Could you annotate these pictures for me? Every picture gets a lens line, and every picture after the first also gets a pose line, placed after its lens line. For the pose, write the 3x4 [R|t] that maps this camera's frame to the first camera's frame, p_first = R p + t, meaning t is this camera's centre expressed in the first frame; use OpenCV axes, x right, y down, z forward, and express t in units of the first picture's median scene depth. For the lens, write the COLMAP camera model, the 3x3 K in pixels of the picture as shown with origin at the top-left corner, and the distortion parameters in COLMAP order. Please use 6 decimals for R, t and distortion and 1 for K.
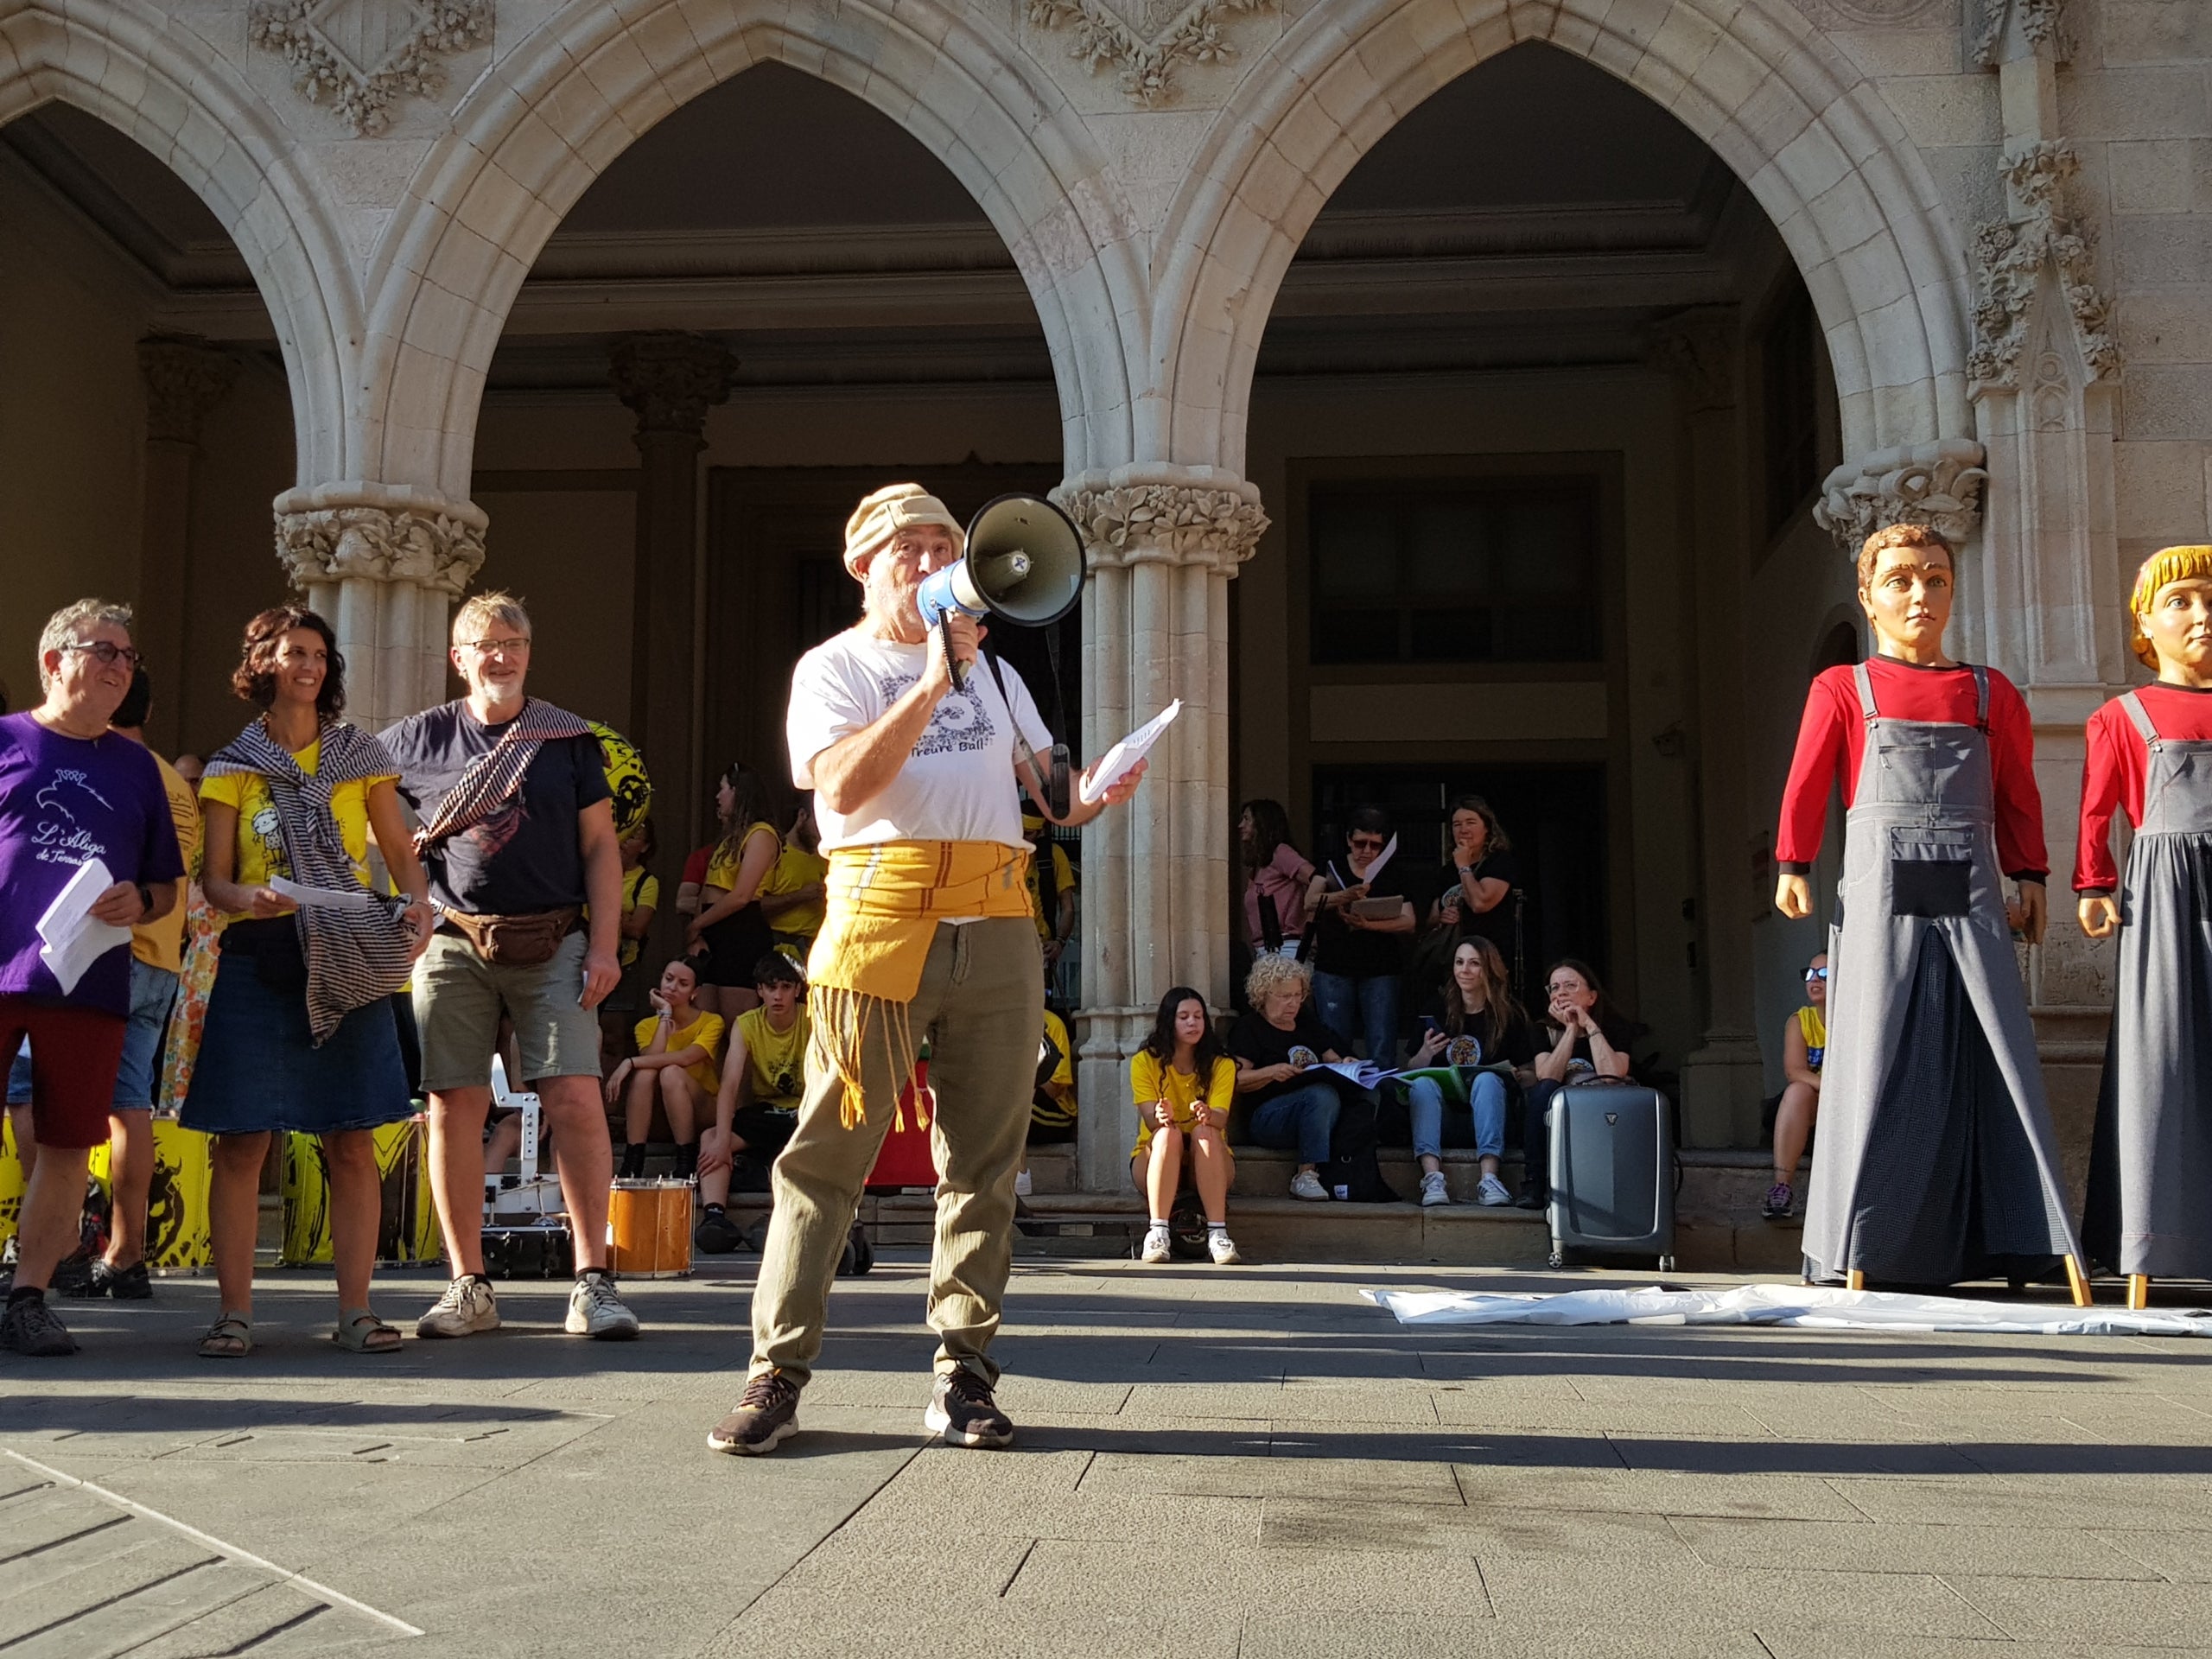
lens RADIAL K [[2486.5, 0, 1017.4], [0, 2486.5, 834.2], [0, 0, 1]] dist [0.121061, -0.336242]
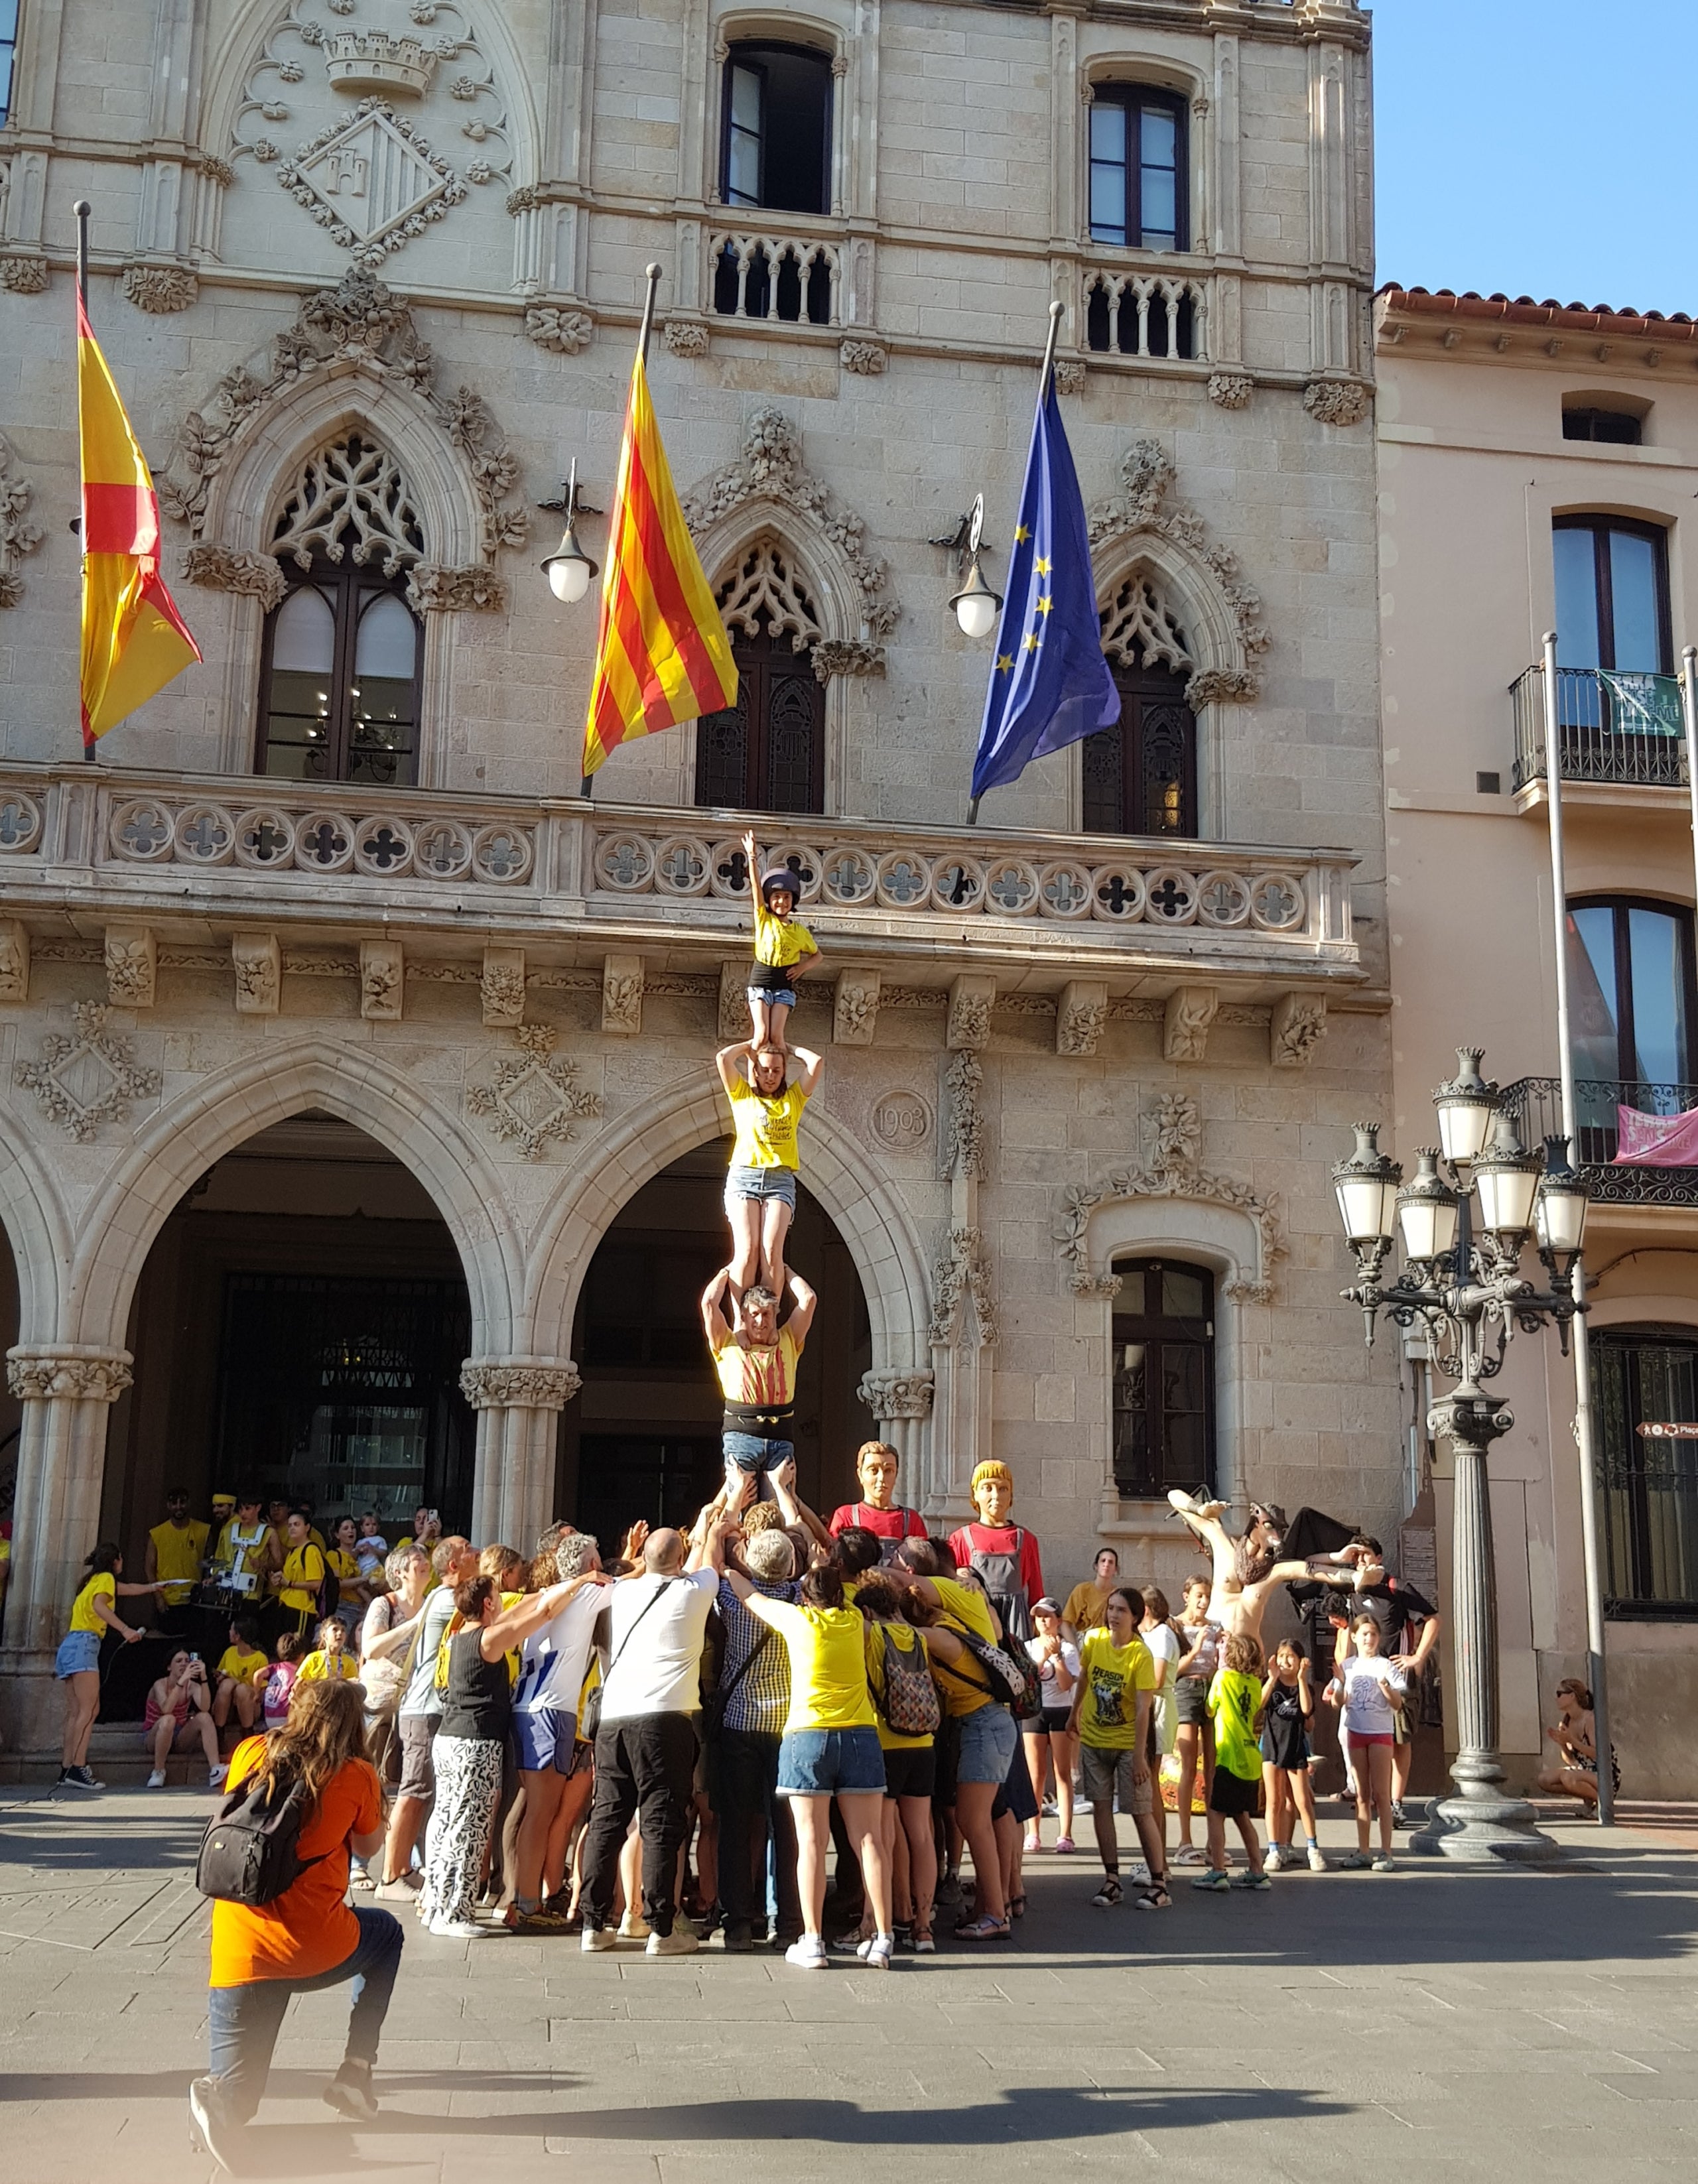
lens RADIAL K [[2661.3, 0, 922.2], [0, 2661.3, 1033.5], [0, 0, 1]] dist [0.186368, -0.586474]
pose [[0.962946, 0.066361, 0.261402, -0.198233], [-0.042237, 0.994402, -0.096851, -0.203643], [-0.266365, 0.082221, 0.960359, -1.038557]]
